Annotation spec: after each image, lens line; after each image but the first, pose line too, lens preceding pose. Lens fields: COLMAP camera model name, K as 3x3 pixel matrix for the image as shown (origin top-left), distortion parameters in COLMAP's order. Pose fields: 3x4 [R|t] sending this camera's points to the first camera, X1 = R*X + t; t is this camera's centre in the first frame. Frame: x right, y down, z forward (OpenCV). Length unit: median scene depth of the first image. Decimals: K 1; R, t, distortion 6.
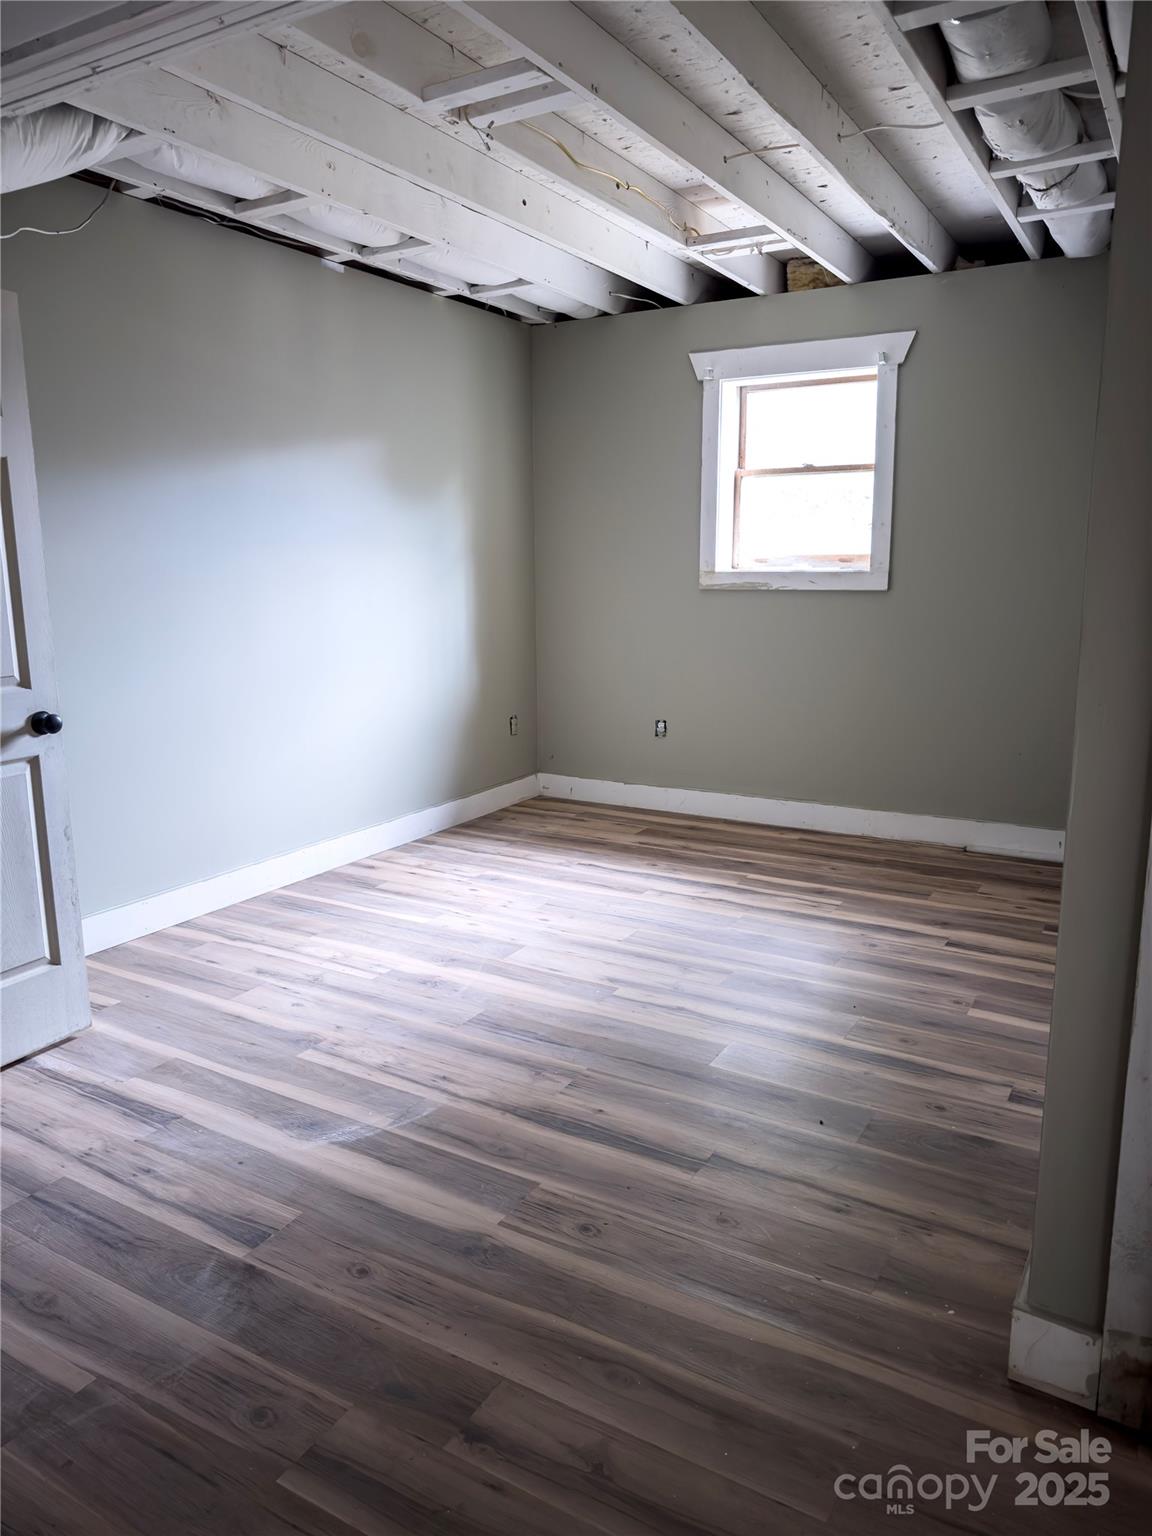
lens RADIAL K [[1073.1, 0, 576.0], [0, 1073.1, 767.1], [0, 0, 1]] dist [-0.000593, -0.001396]
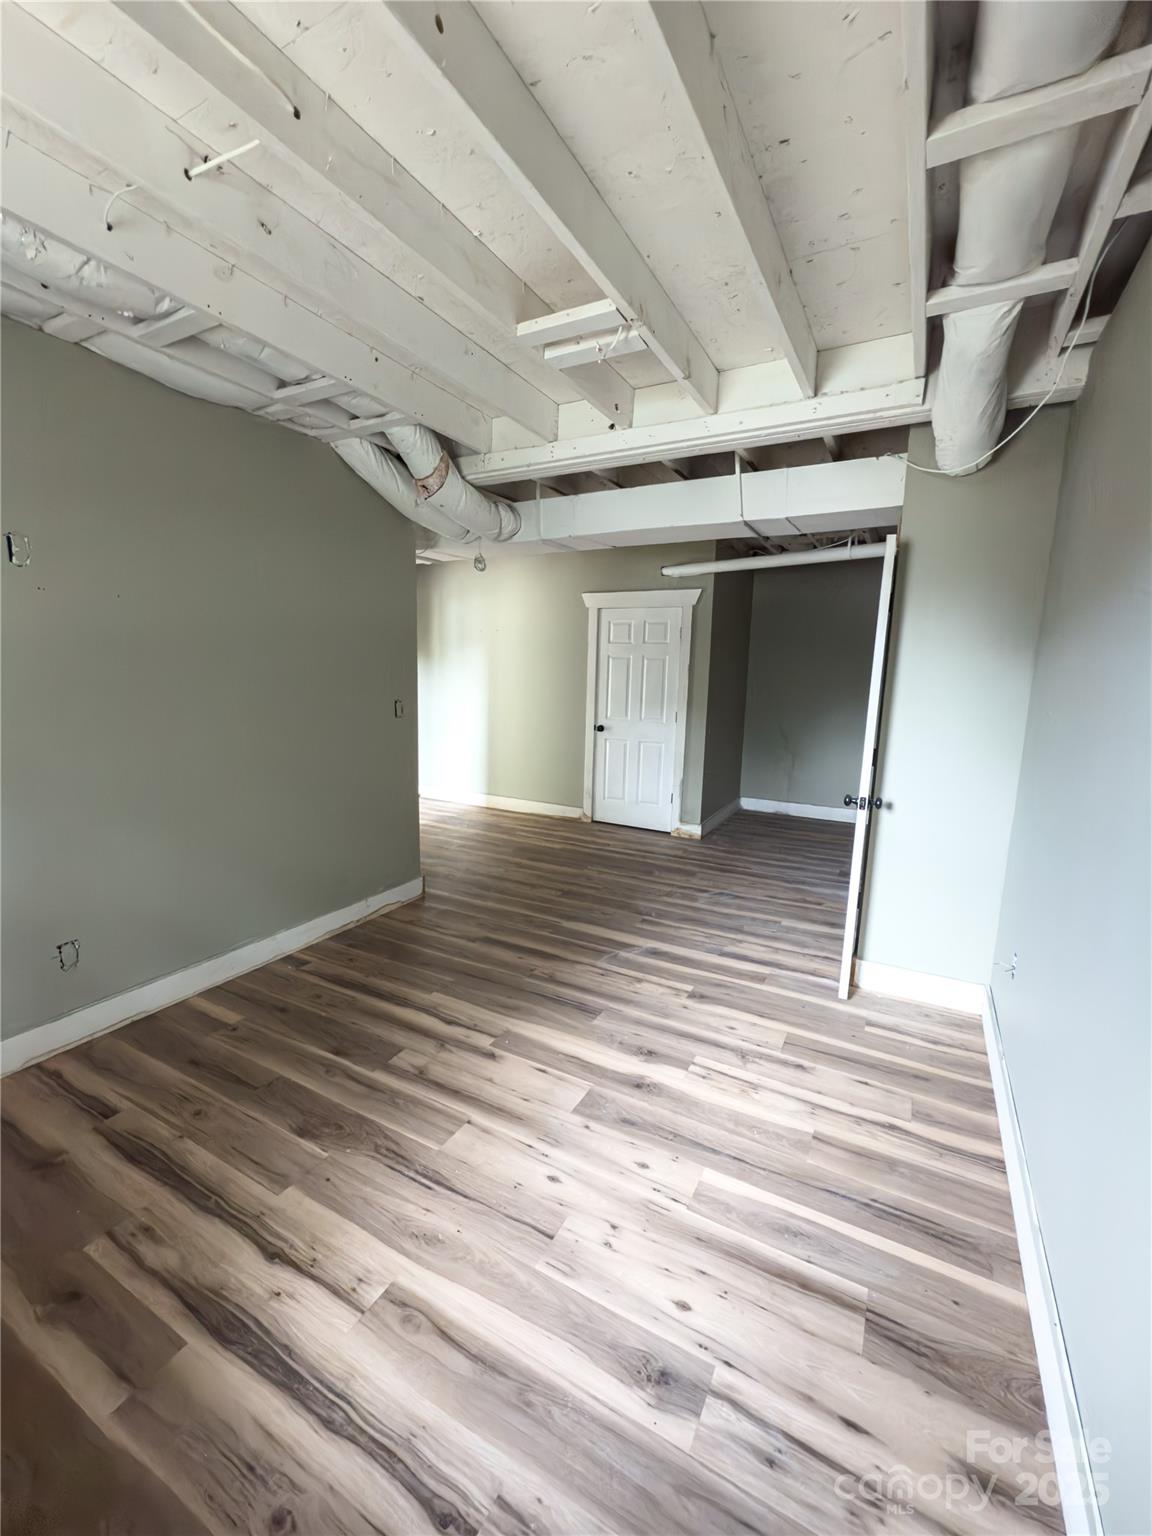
lens RADIAL K [[616.2, 0, 580.0], [0, 616.2, 770.7], [0, 0, 1]] dist [0.001313, 0.000323]
pose [[-0.999229, -0.010599, -0.037815, -0.032290], [-0.023153, 0.936745, 0.349246, -0.321505], [0.031721, 0.349852, -0.936268, 1.479681]]
